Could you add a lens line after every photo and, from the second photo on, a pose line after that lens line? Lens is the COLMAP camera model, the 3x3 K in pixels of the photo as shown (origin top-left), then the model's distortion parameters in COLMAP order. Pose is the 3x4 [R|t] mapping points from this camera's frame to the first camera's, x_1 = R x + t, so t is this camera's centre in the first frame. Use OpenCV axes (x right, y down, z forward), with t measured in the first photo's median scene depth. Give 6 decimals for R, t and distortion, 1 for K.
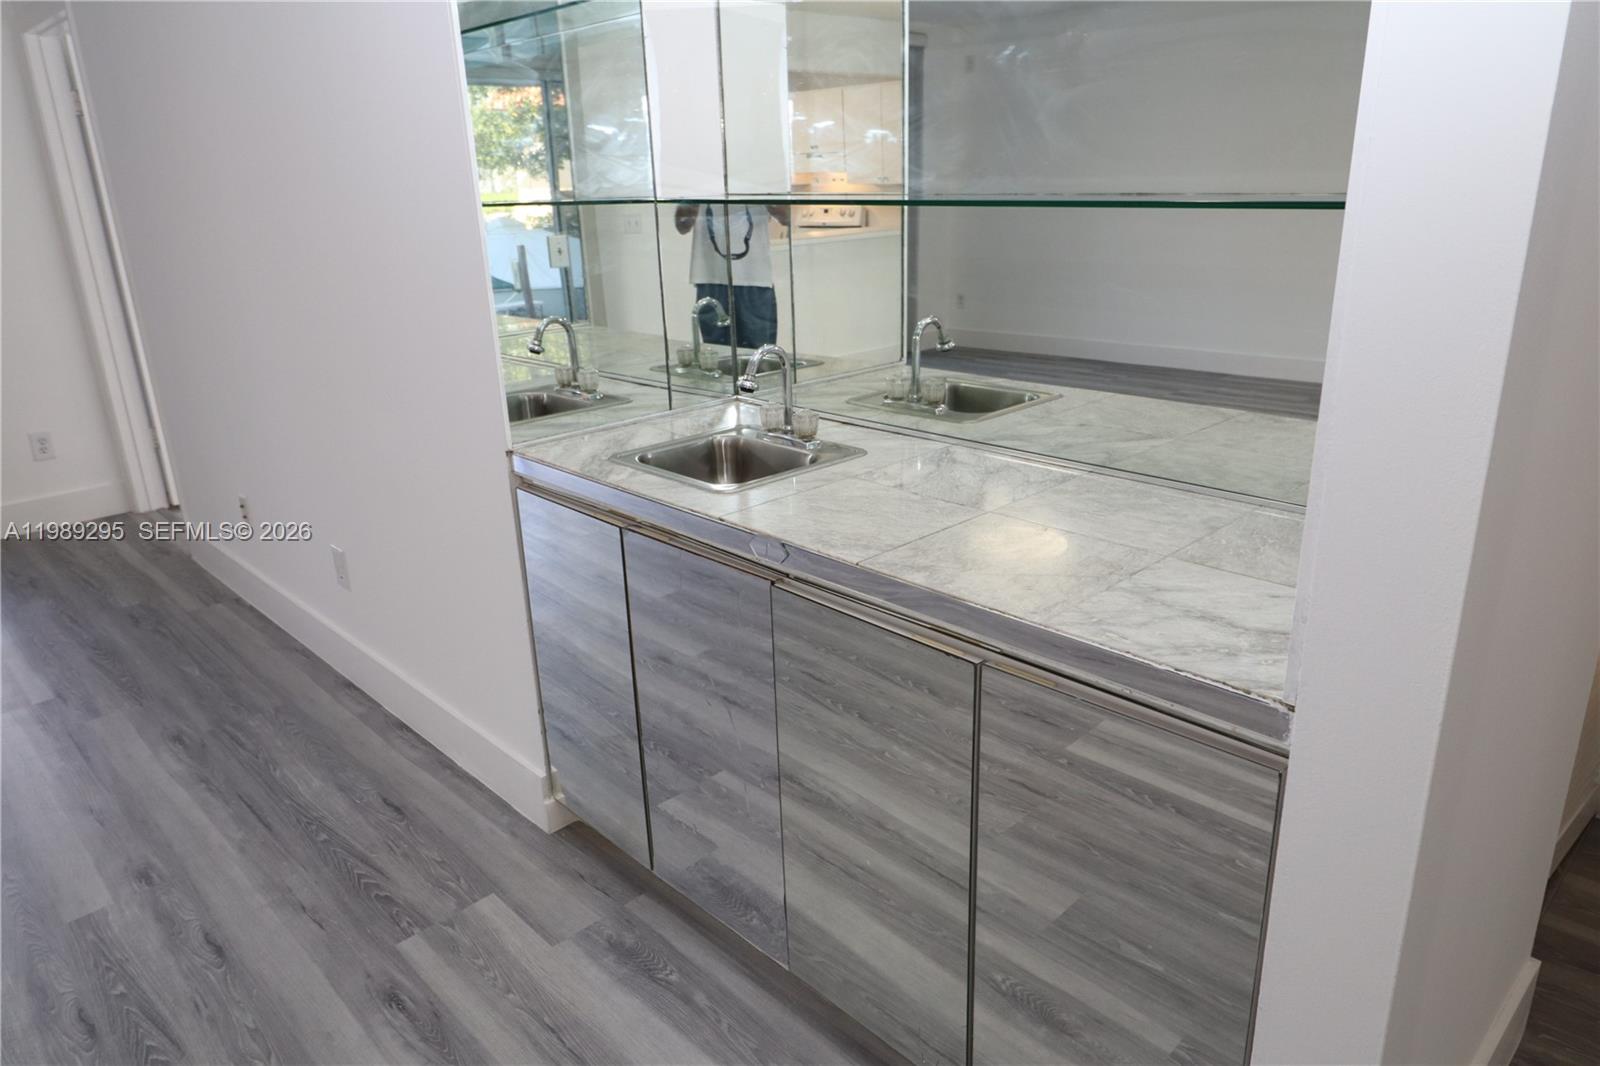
lens RADIAL K [[1044.9, 0, 797.9], [0, 1044.9, 527.4], [0, 0, 1]] dist [0.004726, -0.007439]
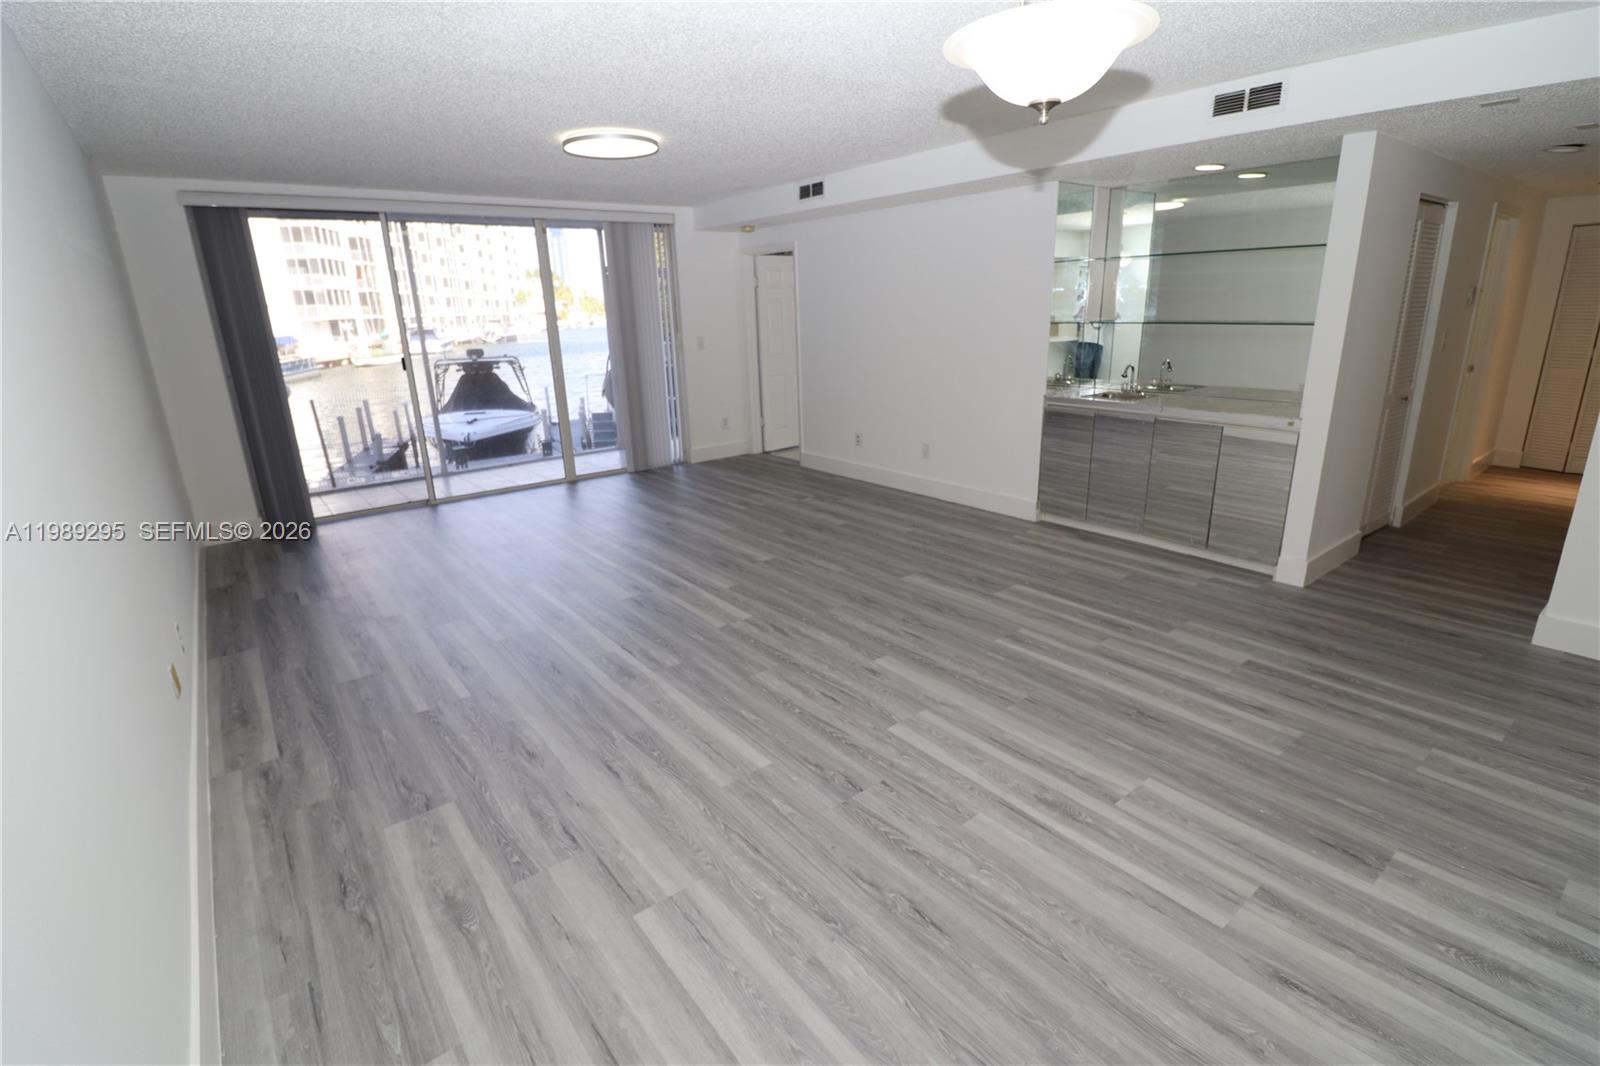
lens RADIAL K [[736.3, 0, 798.7], [0, 736.3, 531.8], [0, 0, 1]] dist [-0.002567, -0.010999]
pose [[0.993761, 0.037171, -0.105158, -0.759216], [-0.040650, 0.998688, -0.031133, 0.447496], [0.103863, 0.035214, 0.993968, -1.348878]]
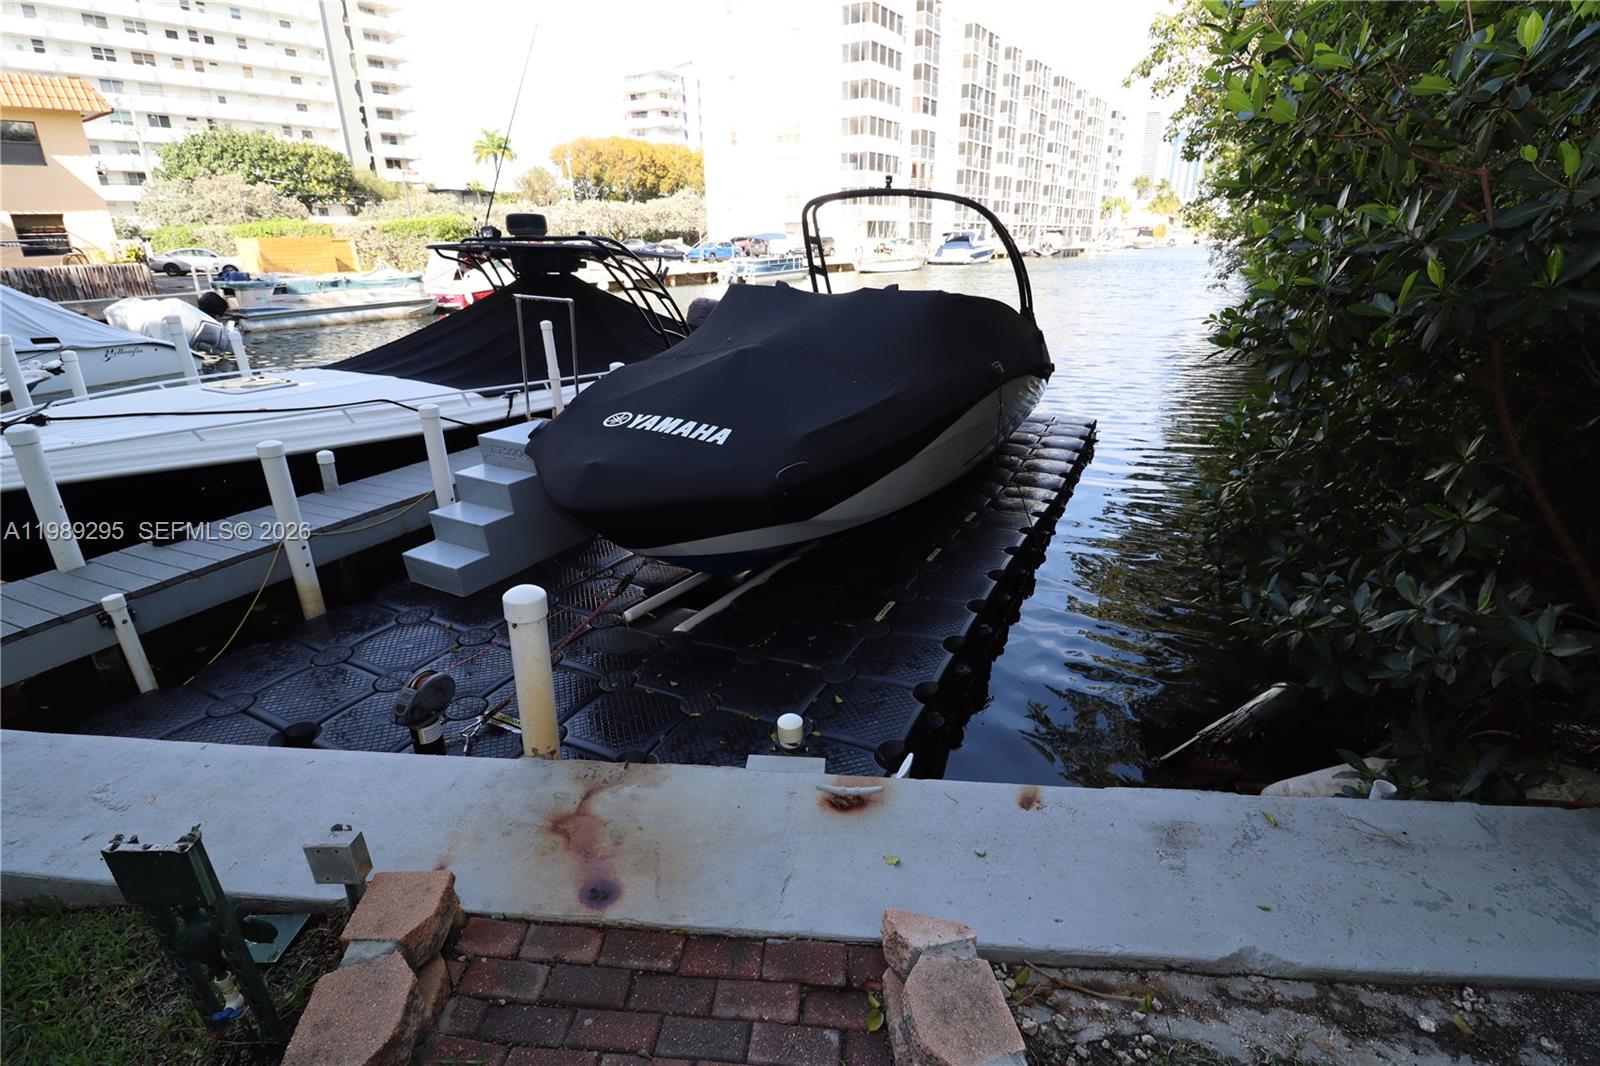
lens RADIAL K [[736.3, 0, 811.5], [0, 736.3, 537.0], [0, 0, 1]] dist [-0.002567, -0.010999]
pose [[0.663634, 0.309981, -0.680809, -1.604220], [-0.259991, 0.948944, 0.178634, -1.461513], [0.701423, 0.058457, 0.710344, 5.829133]]
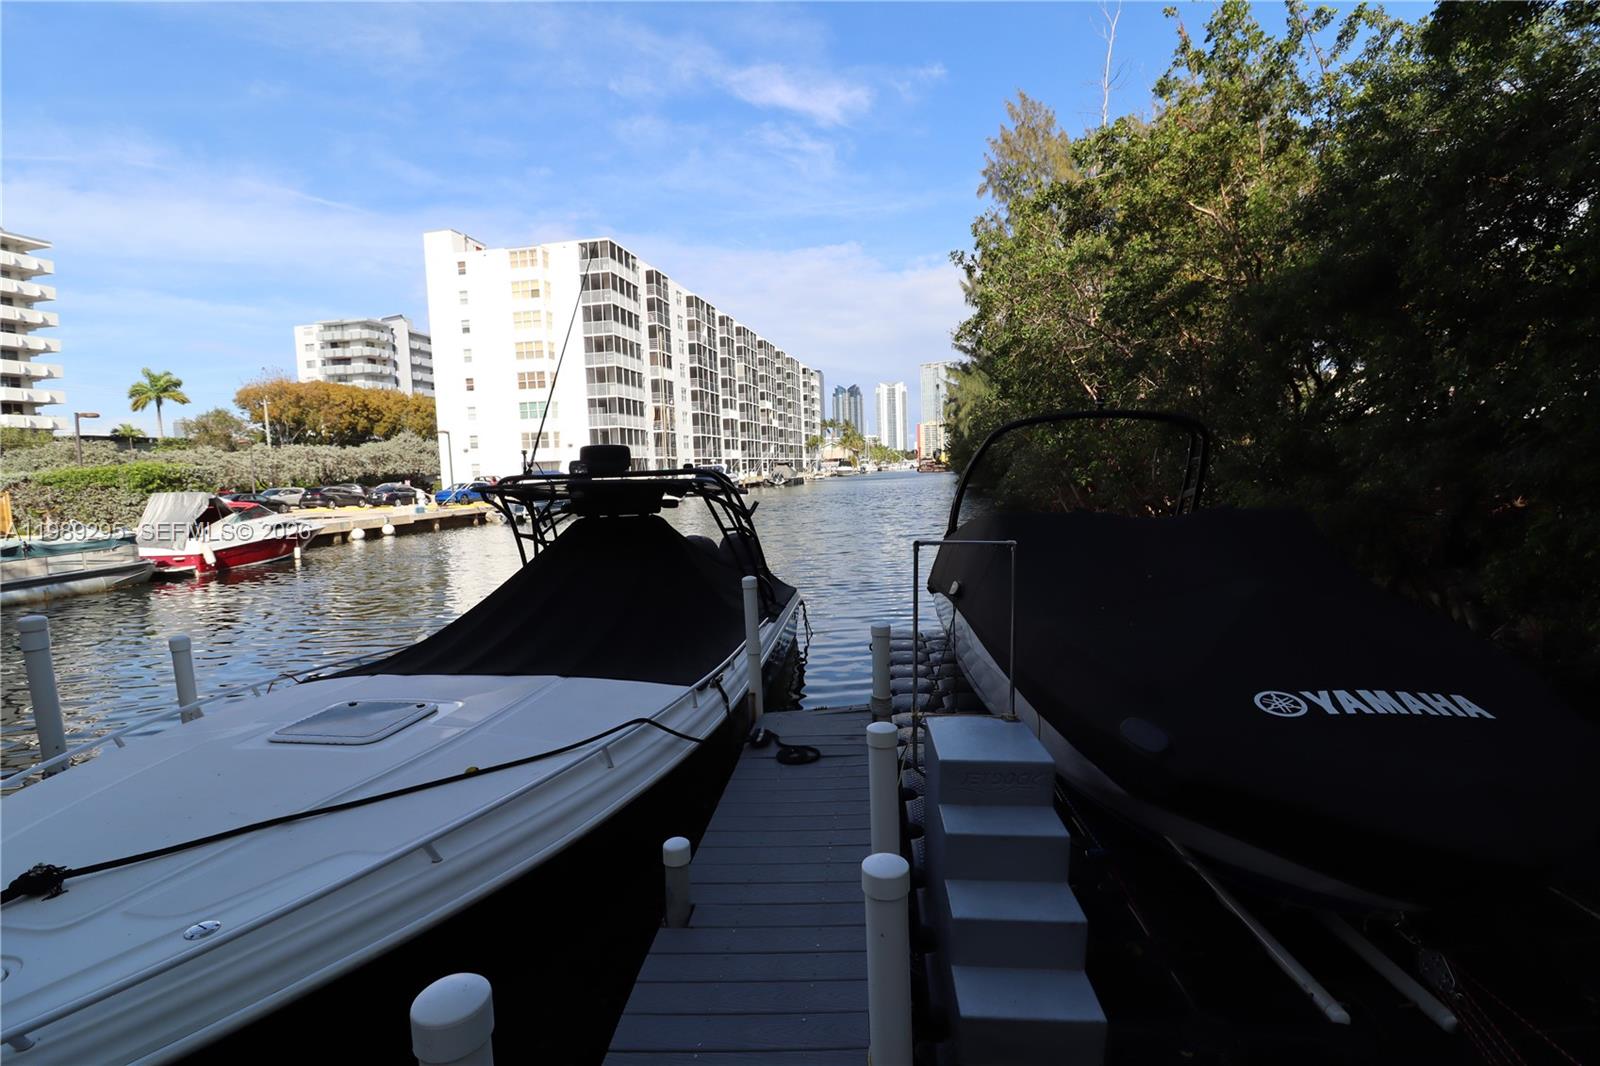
lens RADIAL K [[736.3, 0, 809.9], [0, 736.3, 554.3], [0, 0, 1]] dist [-0.002567, -0.010999]
pose [[0.892015, 0.057896, -0.448282, -3.572563], [-0.145140, 0.975931, -0.162765, -1.193983], [0.428069, 0.210253, 0.878949, 5.185449]]
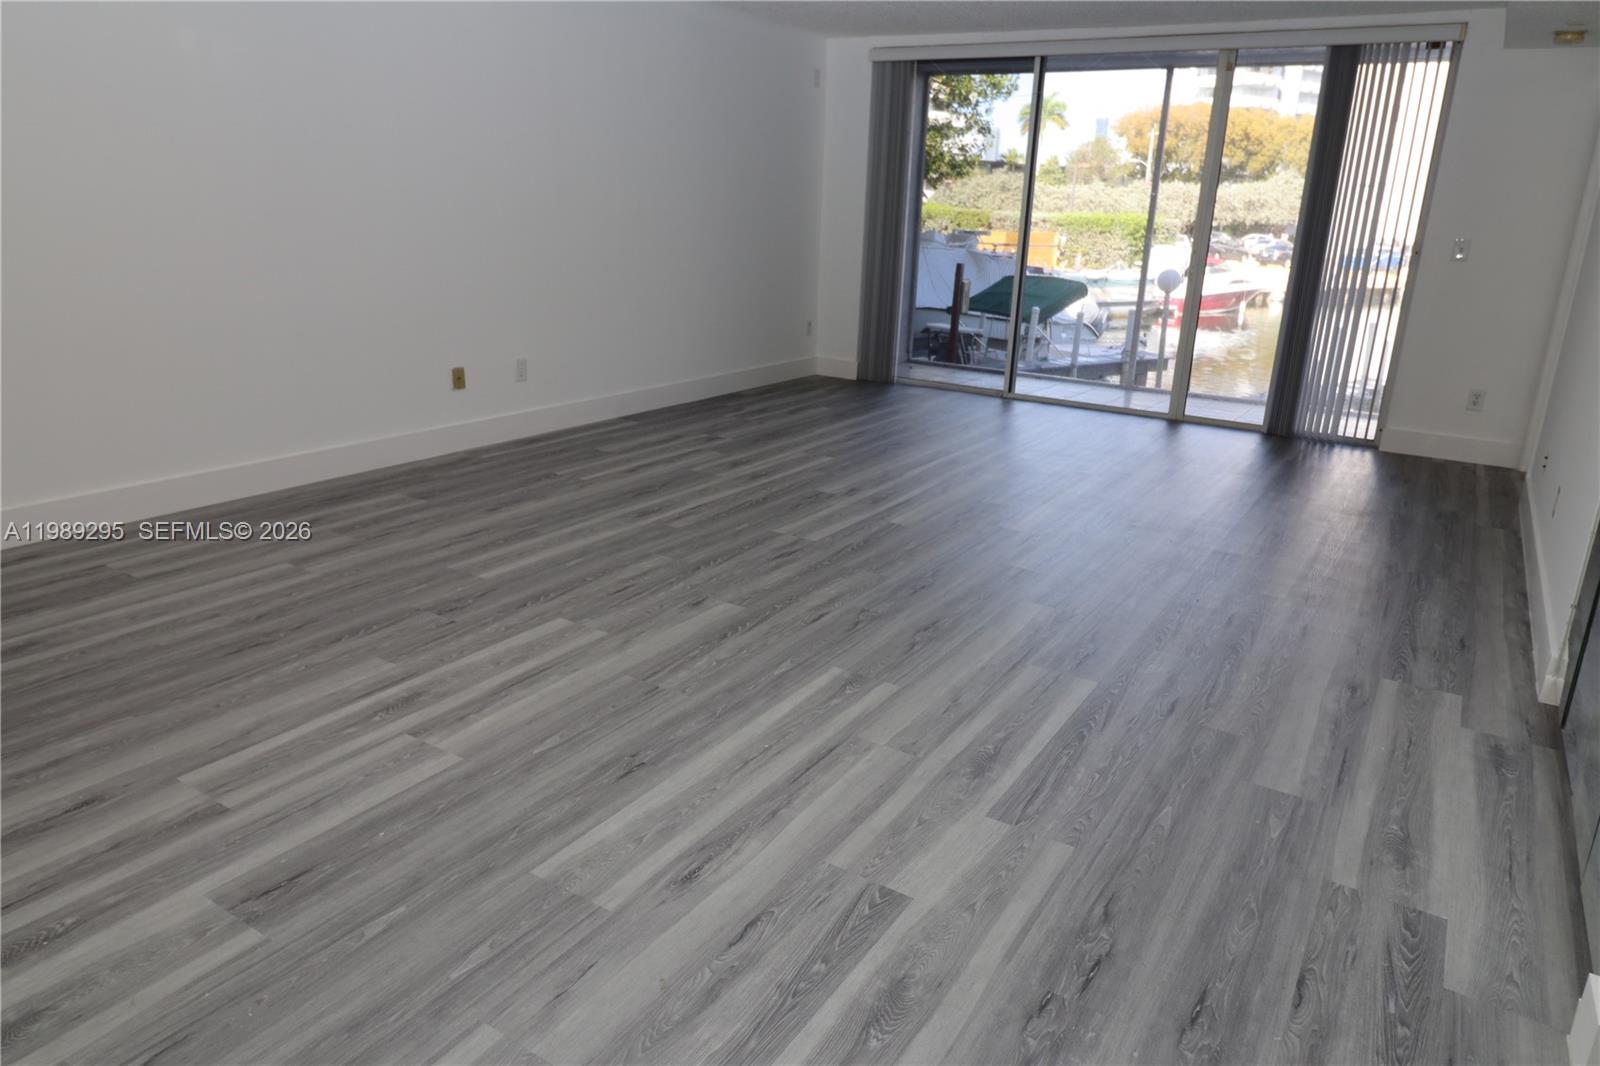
lens RADIAL K [[1044.9, 0, 819.8], [0, 1044.9, 526.4], [0, 0, 1]] dist [0.004726, -0.007439]
pose [[0.241174, 0.327380, -0.913596, 0.693248], [-0.362401, 0.903666, 0.228154, 0.133796], [0.900278, 0.276063, 0.336583, -0.304473]]
